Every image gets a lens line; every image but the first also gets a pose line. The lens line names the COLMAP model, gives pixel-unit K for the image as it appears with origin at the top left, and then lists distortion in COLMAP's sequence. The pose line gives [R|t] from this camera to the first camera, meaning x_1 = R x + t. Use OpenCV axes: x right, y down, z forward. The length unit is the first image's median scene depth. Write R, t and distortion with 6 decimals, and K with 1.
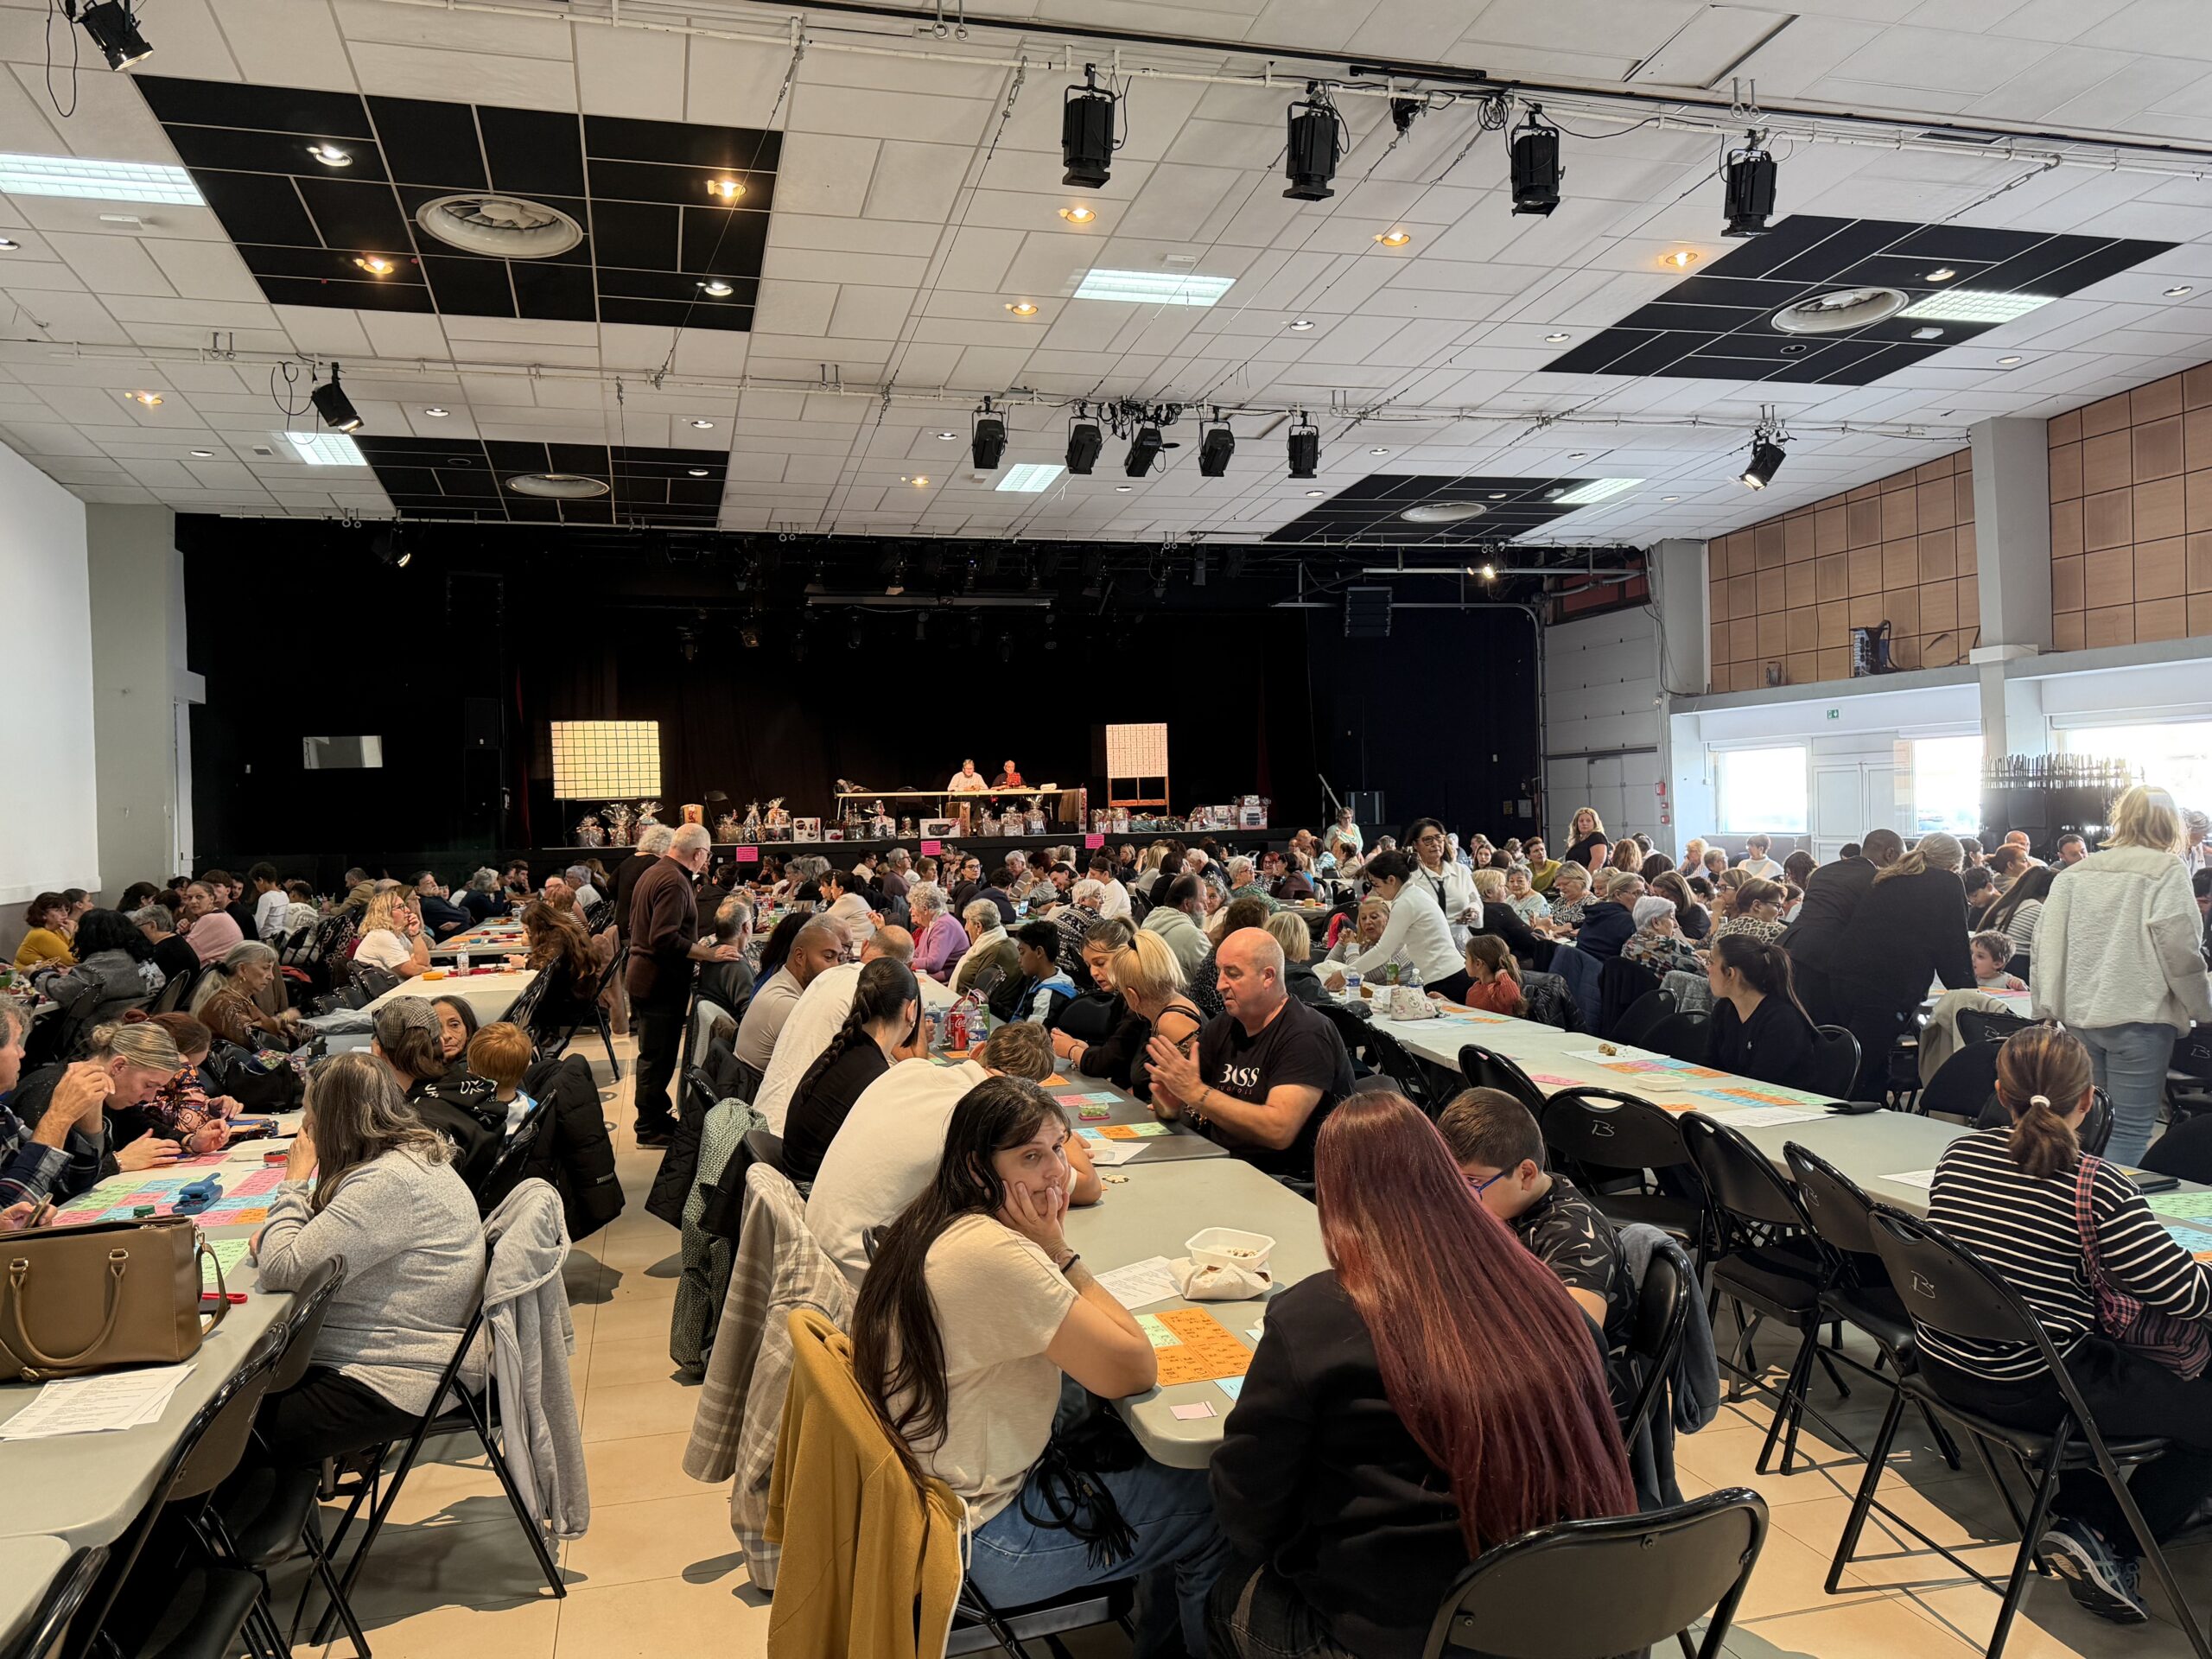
lens RADIAL K [[1619.0, 0, 1106.0], [0, 1619.0, 829.5], [0, 0, 1]] dist [0.116999, 0.000480]
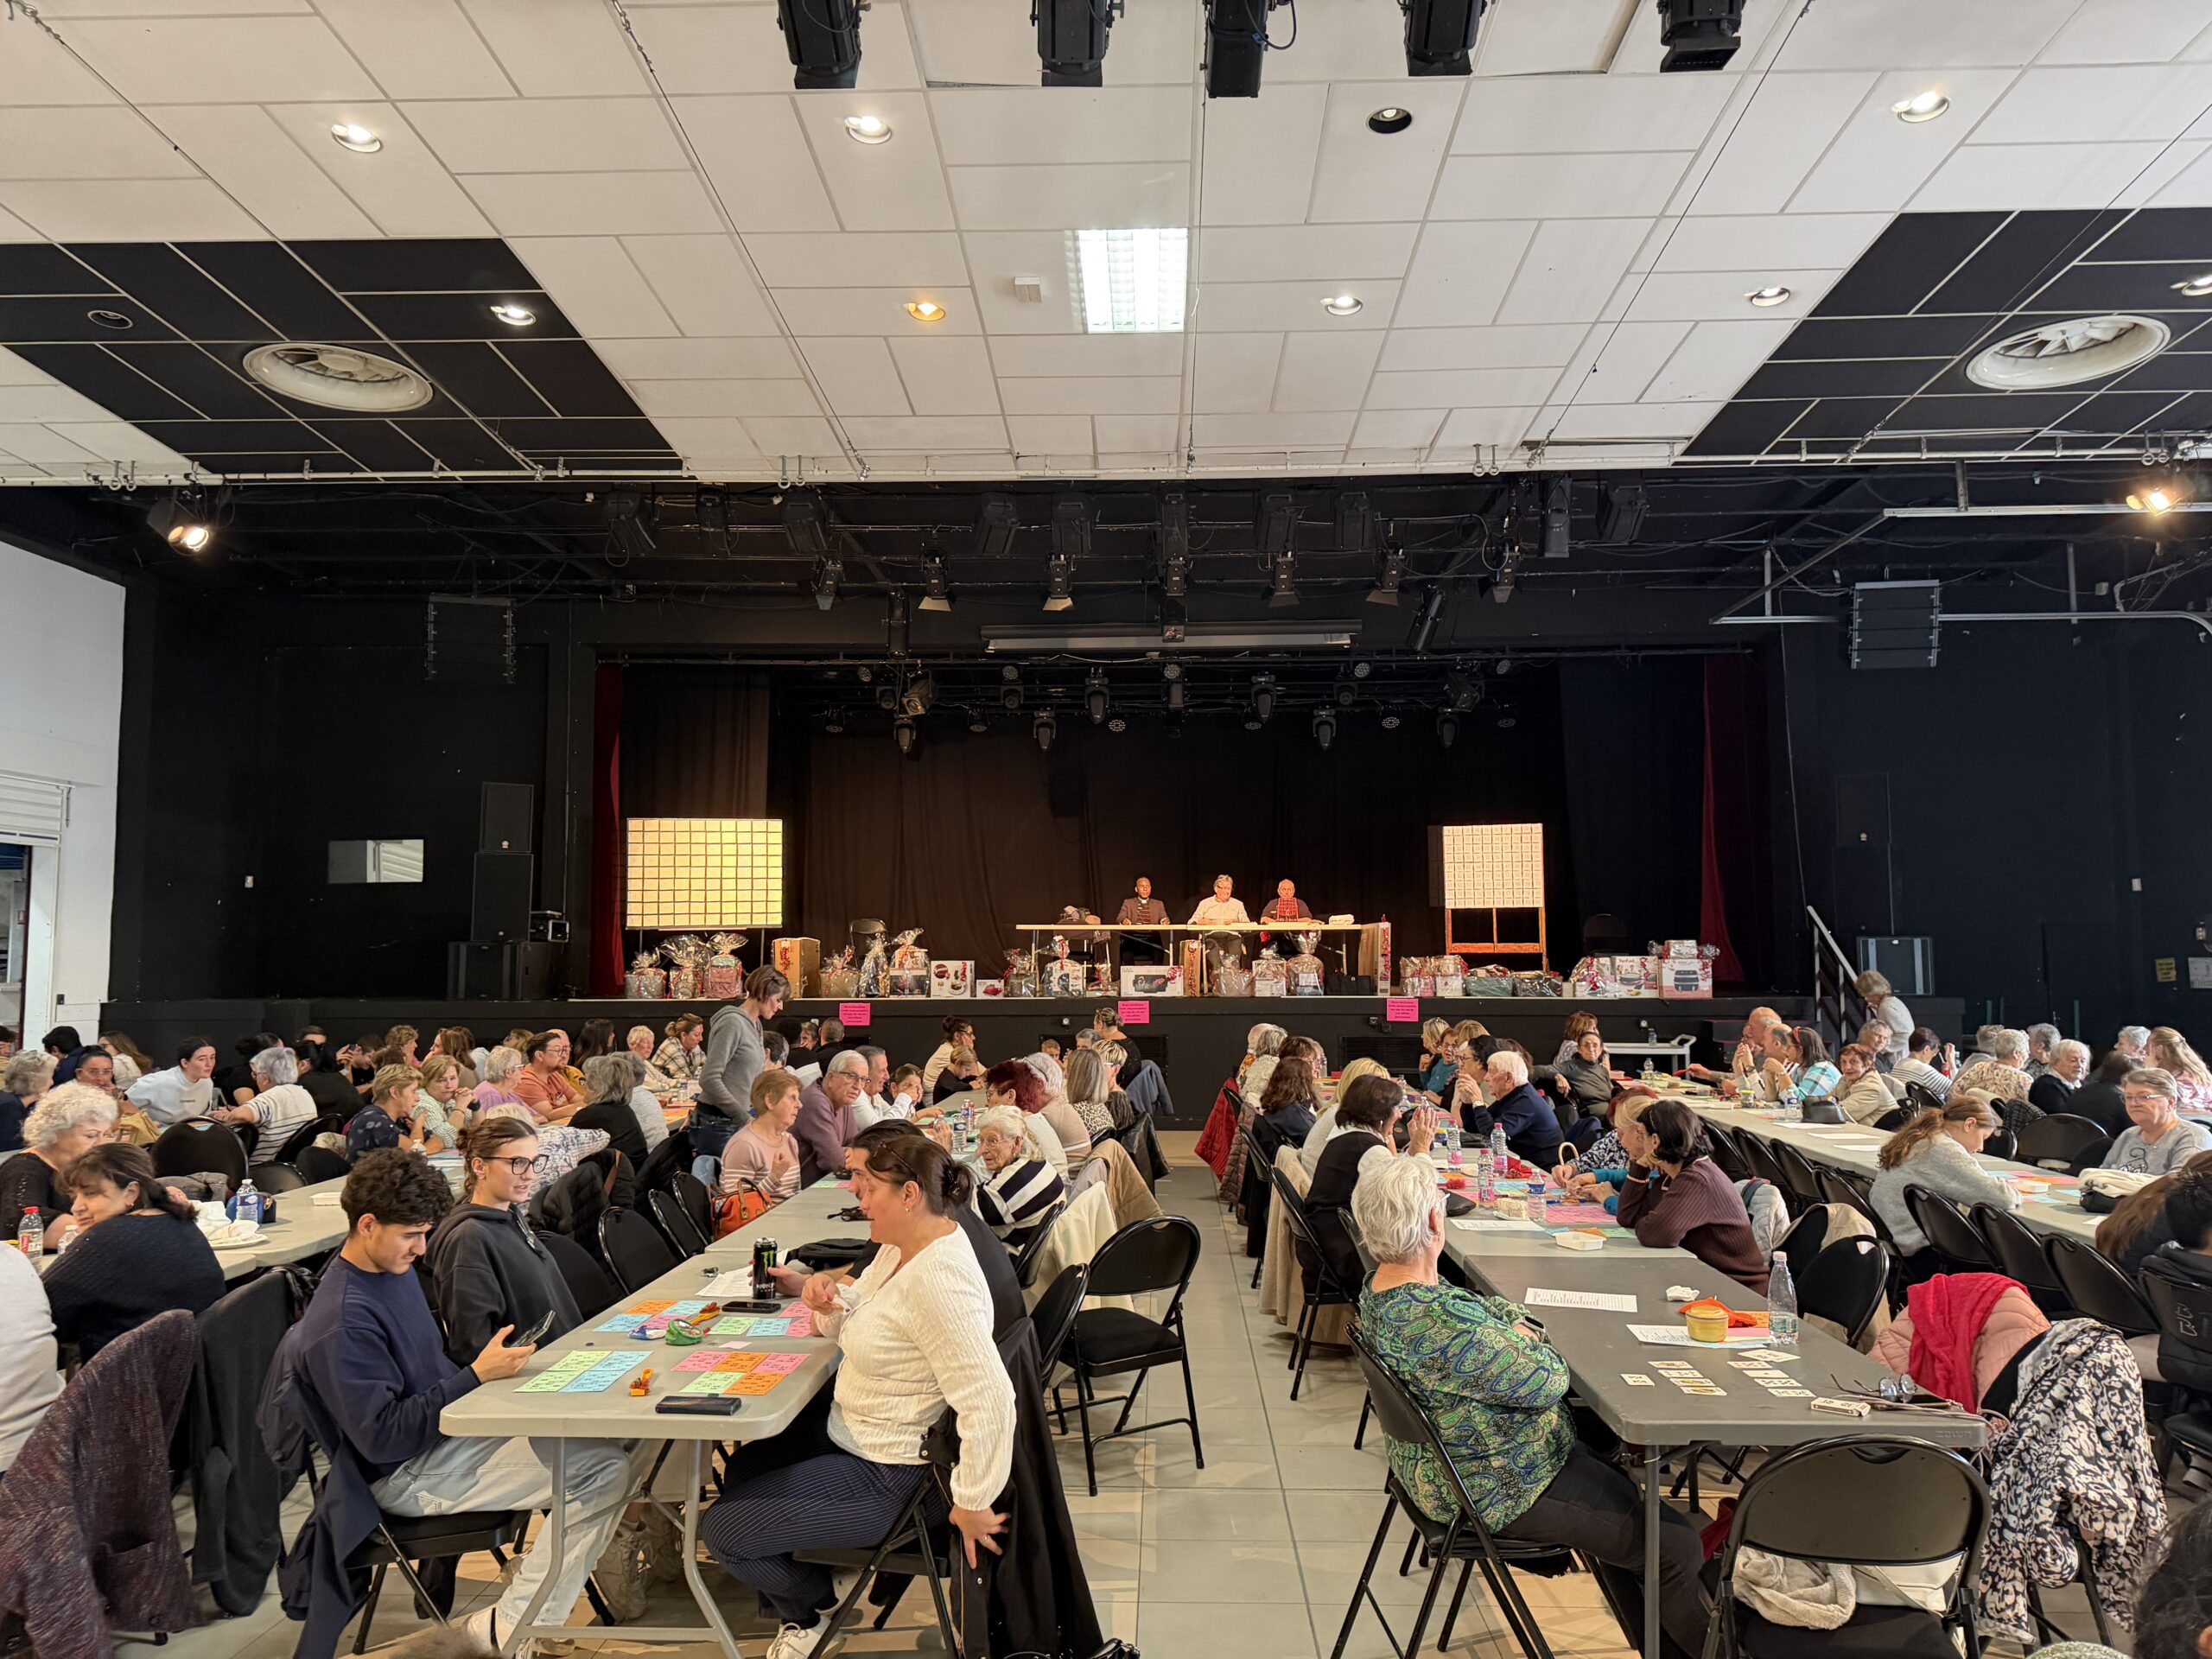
lens RADIAL K [[1565.1, 0, 1106.0], [0, 1565.1, 829.5], [0, 0, 1]] dist [0.127715, -0.201459]
pose [[0.956766, -0.002636, -0.290847, 0.059535], [-0.023035, 0.996131, -0.084804, -0.007555], [0.289946, 0.087837, 0.953004, 0.398170]]
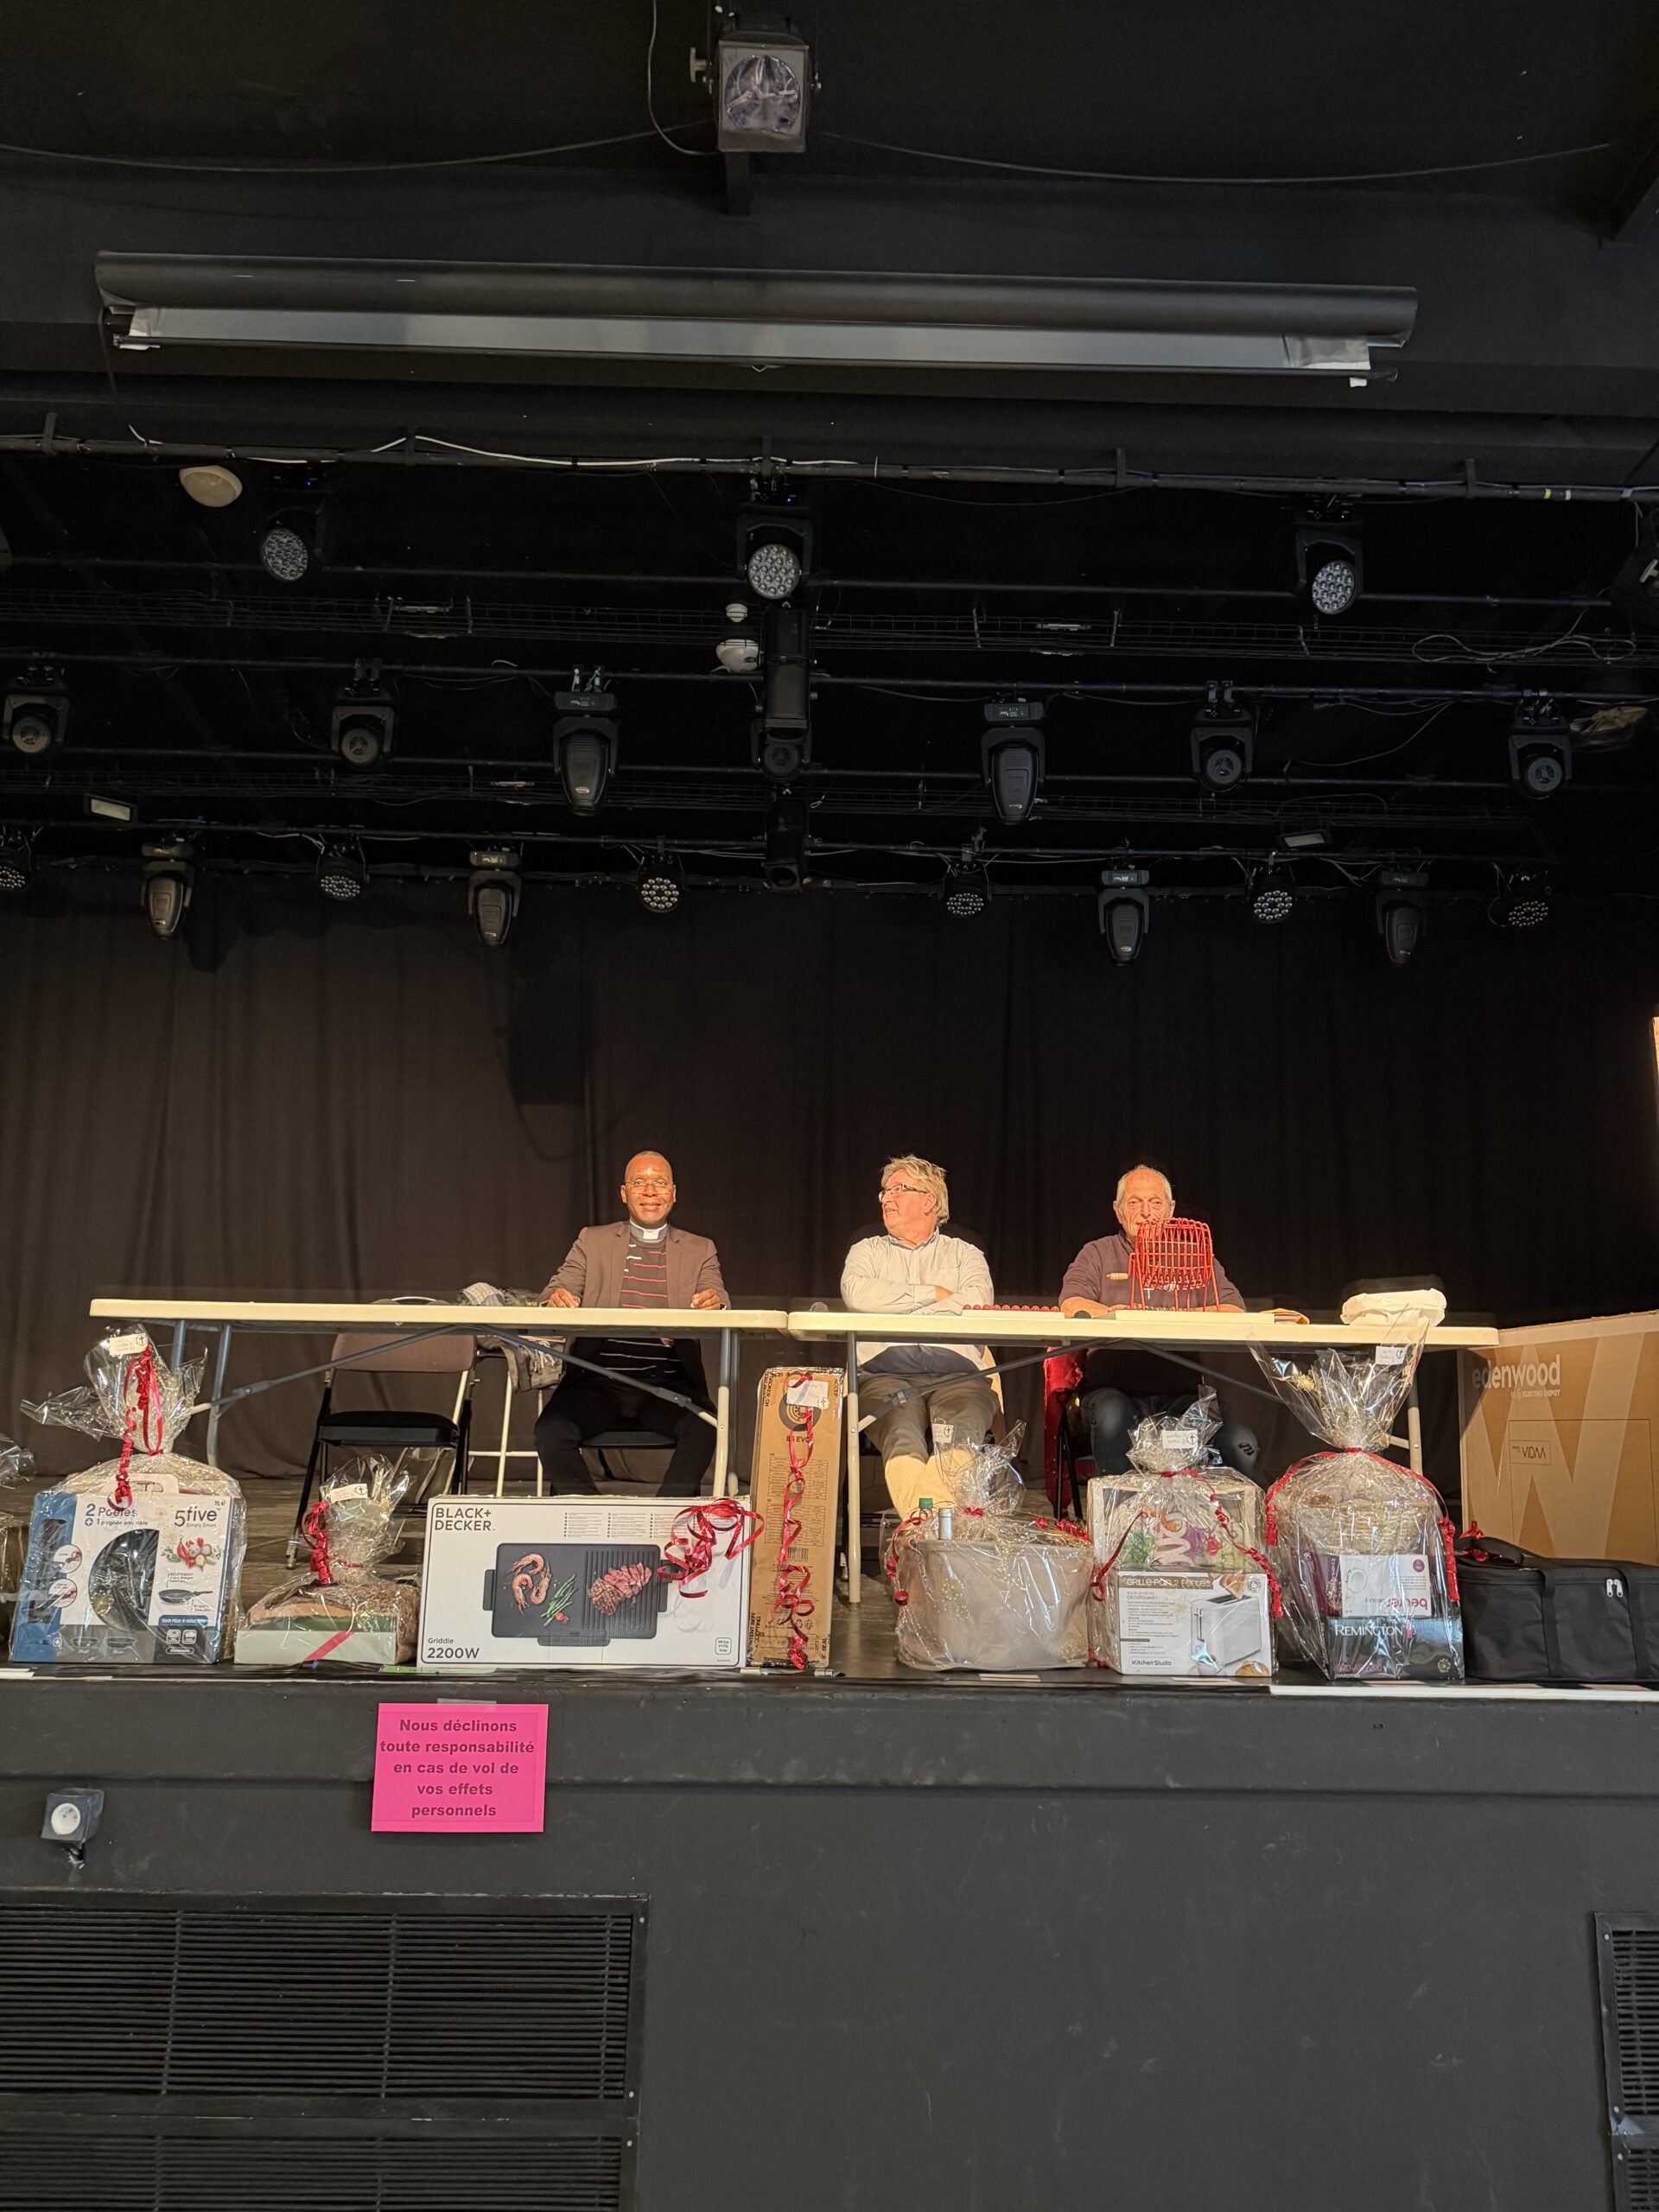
lens RADIAL K [[1565.1, 0, 829.5], [0, 1565.1, 1106.0], [0, 0, 1]] dist [0.127715, -0.201459]
pose [[0.971687, -0.001978, -0.236262, -0.055704], [-0.045872, 0.979359, -0.196857, -0.013216], [0.231774, 0.202121, 0.951540, 0.877126]]
